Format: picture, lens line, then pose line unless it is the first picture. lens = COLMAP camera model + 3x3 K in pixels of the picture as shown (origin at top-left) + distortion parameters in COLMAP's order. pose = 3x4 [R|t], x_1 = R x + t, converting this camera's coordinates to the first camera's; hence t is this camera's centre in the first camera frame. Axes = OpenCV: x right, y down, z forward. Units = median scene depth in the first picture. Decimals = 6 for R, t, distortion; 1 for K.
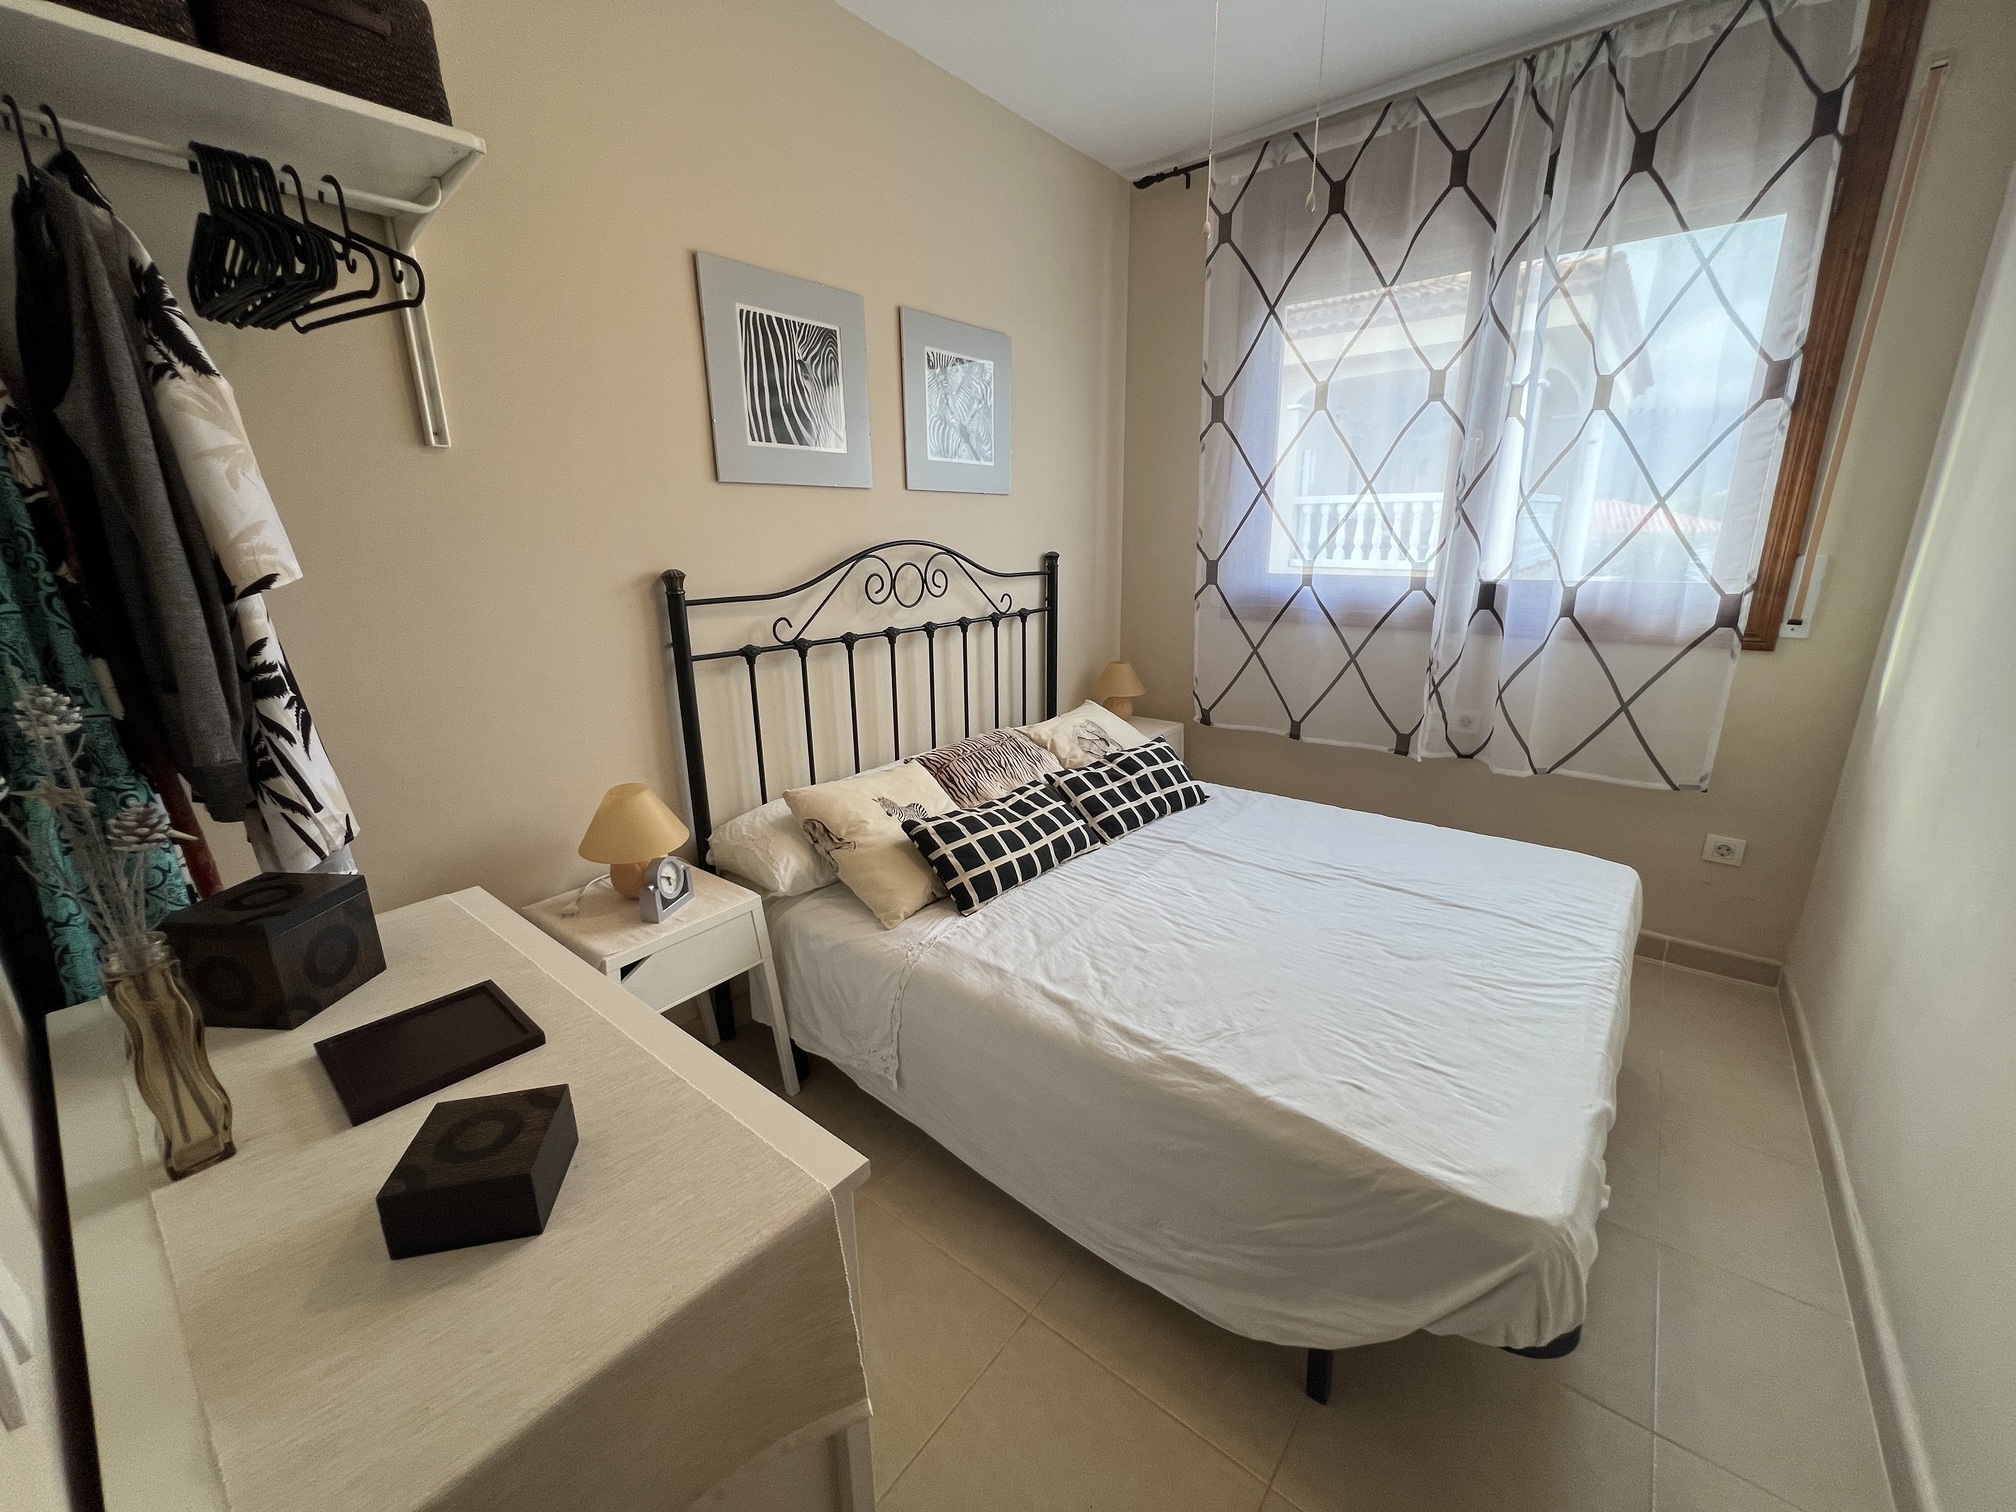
lens RADIAL K [[807.1, 0, 1001.7], [0, 807.1, 754.4], [0, 0, 1]] dist [-0.001088, 0.000403]
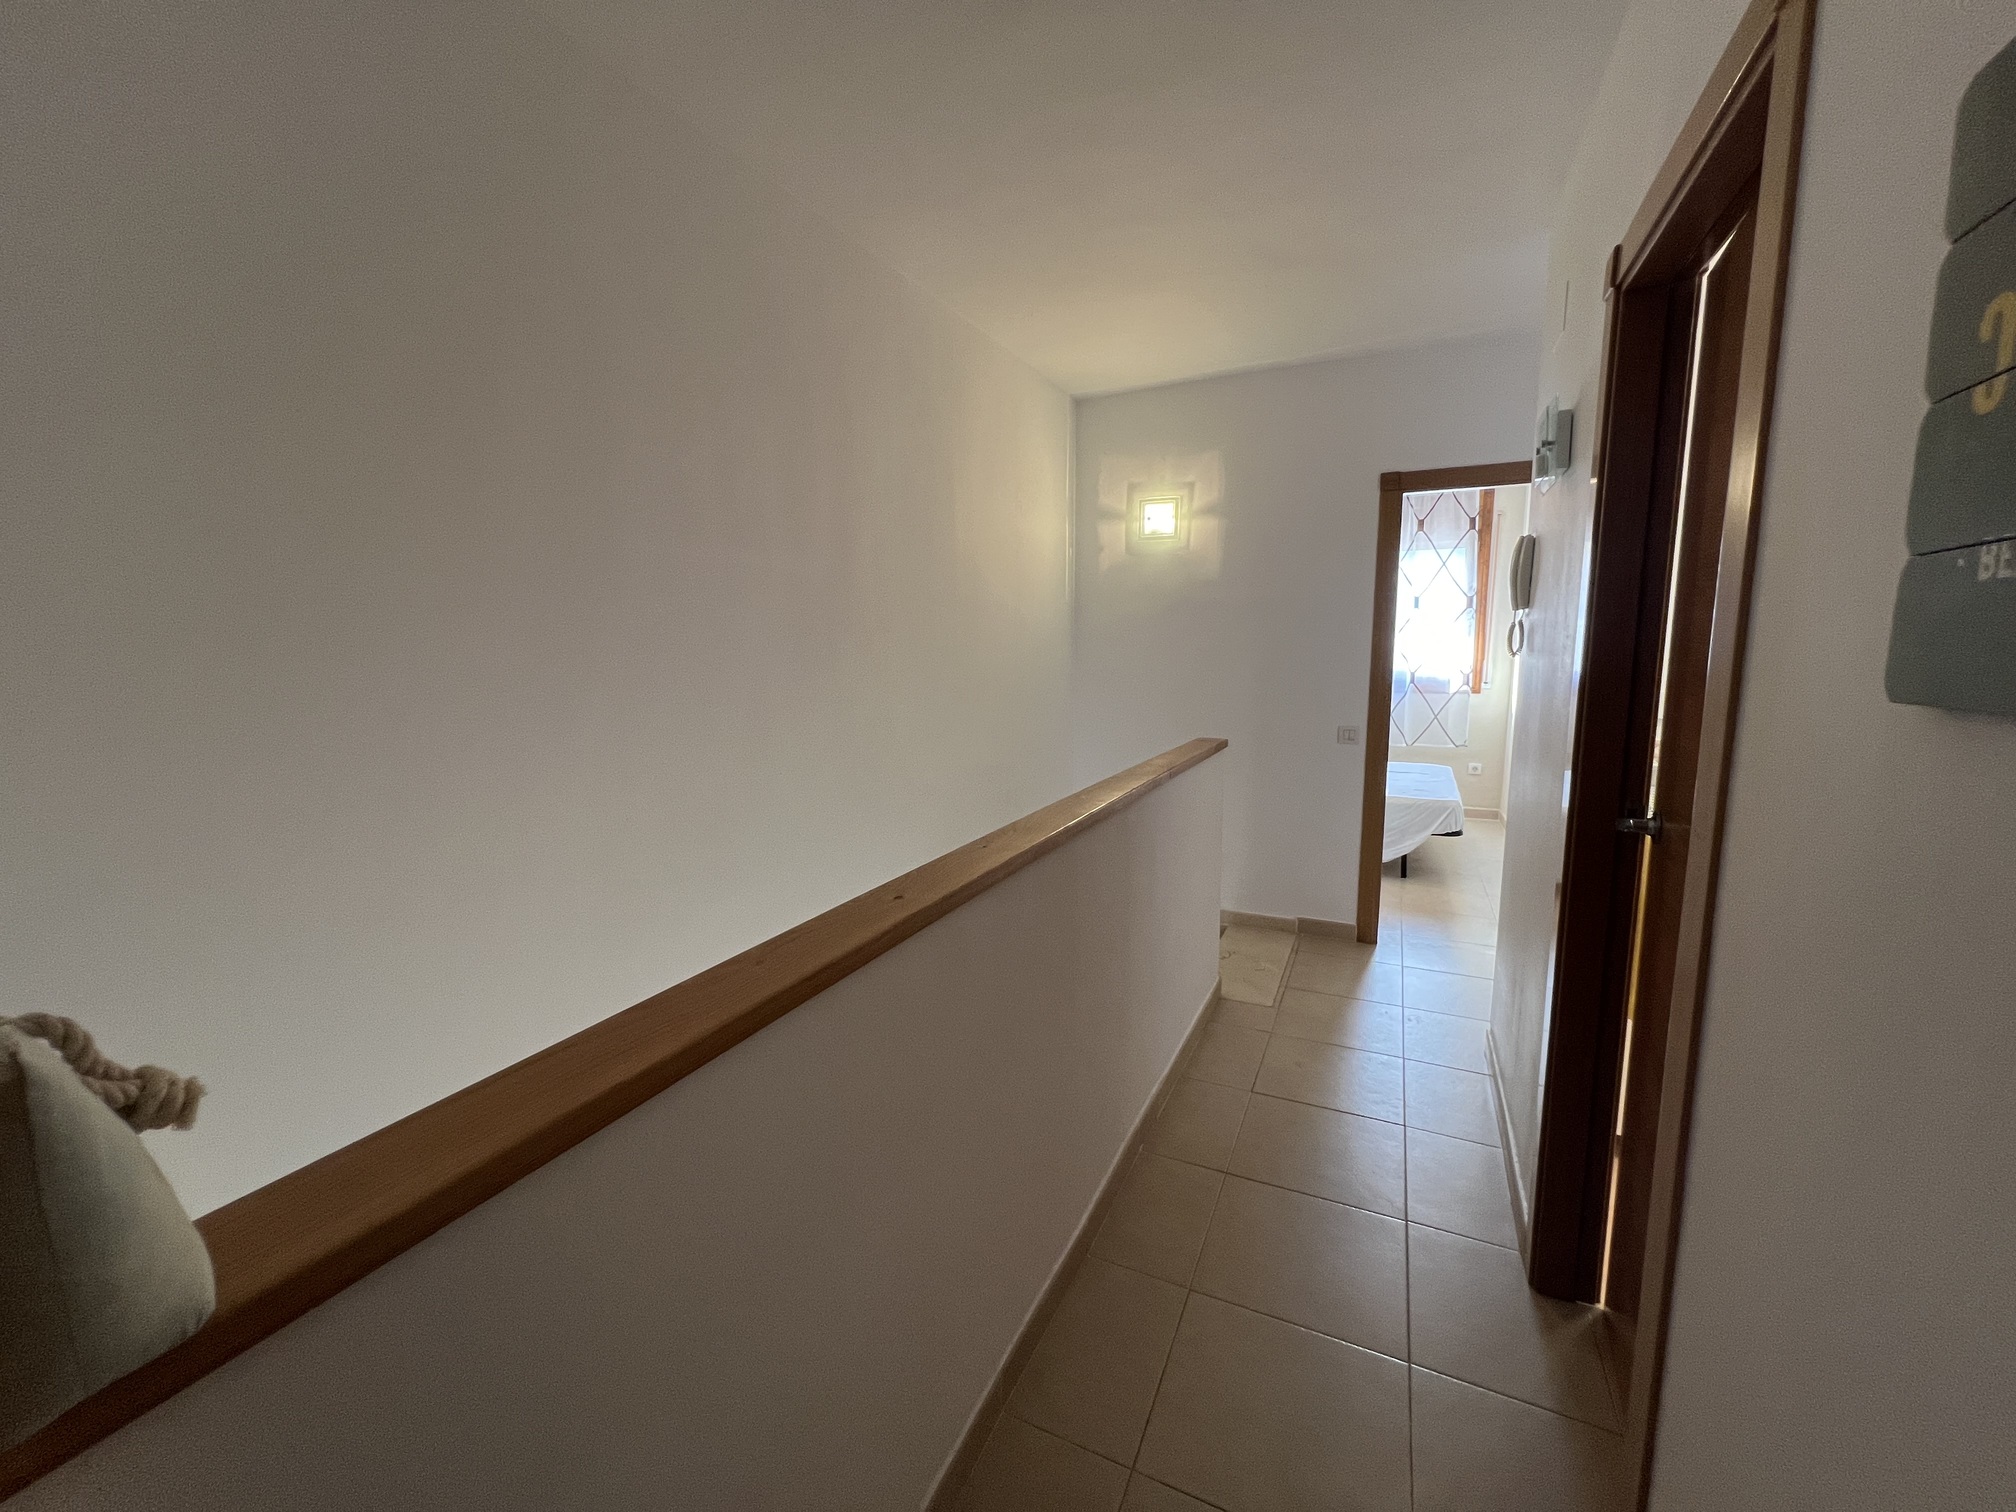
lens RADIAL K [[807.1, 0, 1012.5], [0, 807.1, 752.8], [0, 0, 1]] dist [-0.001088, 0.000403]
pose [[0.974698, -0.022176, 0.222422, -1.299068], [0.052637, 0.989854, -0.131977, 0.370546], [-0.217239, 0.140346, 0.965976, -1.369018]]
